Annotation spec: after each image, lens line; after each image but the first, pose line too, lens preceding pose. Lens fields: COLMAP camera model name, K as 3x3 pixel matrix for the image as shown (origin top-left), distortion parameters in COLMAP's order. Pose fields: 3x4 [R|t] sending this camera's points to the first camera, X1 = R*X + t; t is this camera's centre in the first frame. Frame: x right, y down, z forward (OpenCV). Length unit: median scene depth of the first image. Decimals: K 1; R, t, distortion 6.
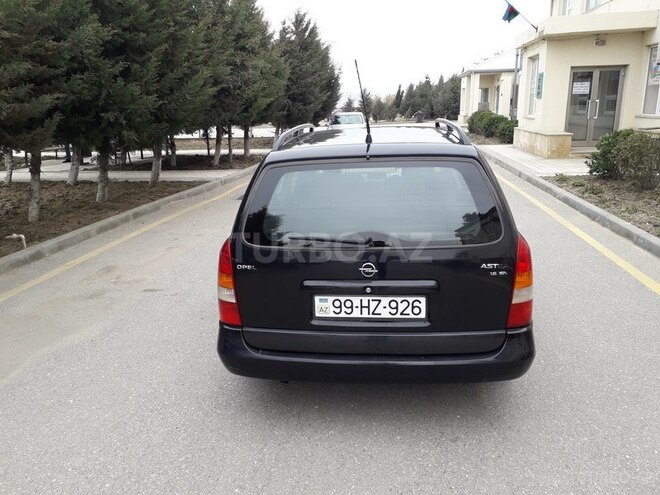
lens RADIAL K [[530.5, 0, 330.0], [0, 530.5, 247.5], [0, 0, 1]] dist [0.013456, -0.006753]
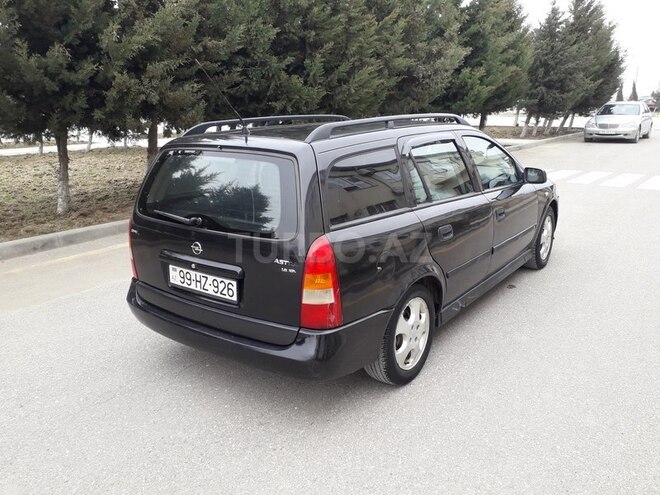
lens RADIAL K [[539.5, 0, 315.5], [0, 539.5, 245.8], [0, 0, 1]] dist [0.047121, -0.134718]
pose [[0.849195, 0.144091, -0.508041, 0.202449], [-0.136168, 0.989269, 0.052972, -0.013704], [0.510222, 0.024196, 0.859702, 0.032322]]
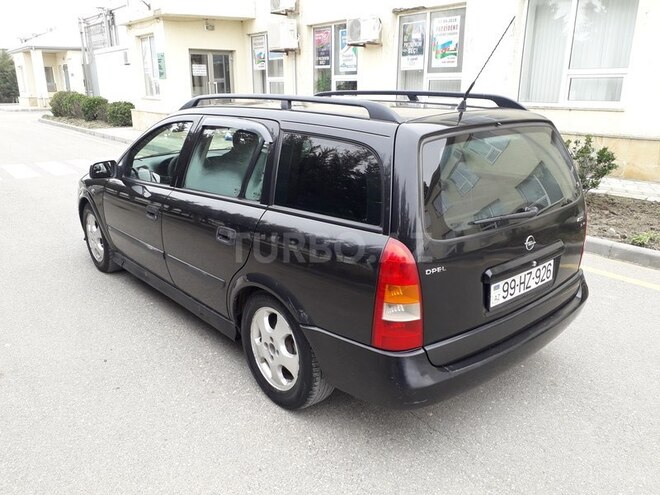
lens RADIAL K [[530.5, 0, 330.0], [0, 530.5, 247.5], [0, 0, 1]] dist [0.013456, -0.006753]
pose [[0.697837, -0.190336, 0.690504, -0.193534], [0.170598, 0.980470, 0.097854, -0.024070], [-0.695643, 0.049512, 0.716679, 0.132160]]
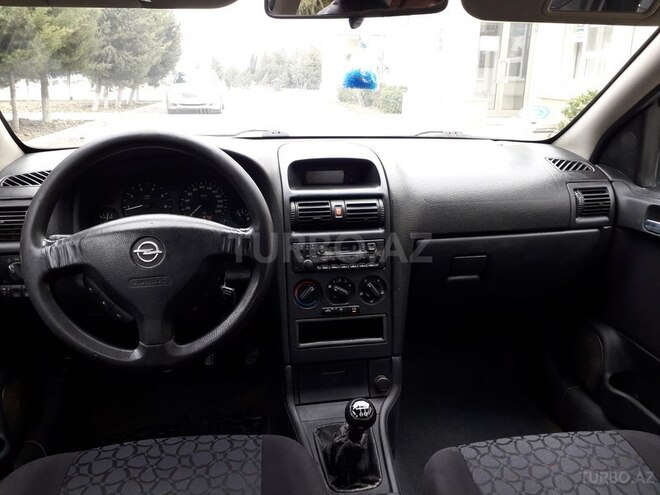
lens RADIAL K [[525.8, 0, 330.6], [0, 525.8, 266.1], [0, 0, 1]] dist [-0.005826, -0.007949]
pose [[0.963465, -0.051399, 0.262856, 0.016228], [0.029113, 0.995696, 0.087990, -0.058653], [-0.266247, -0.077123, 0.960815, 0.390760]]
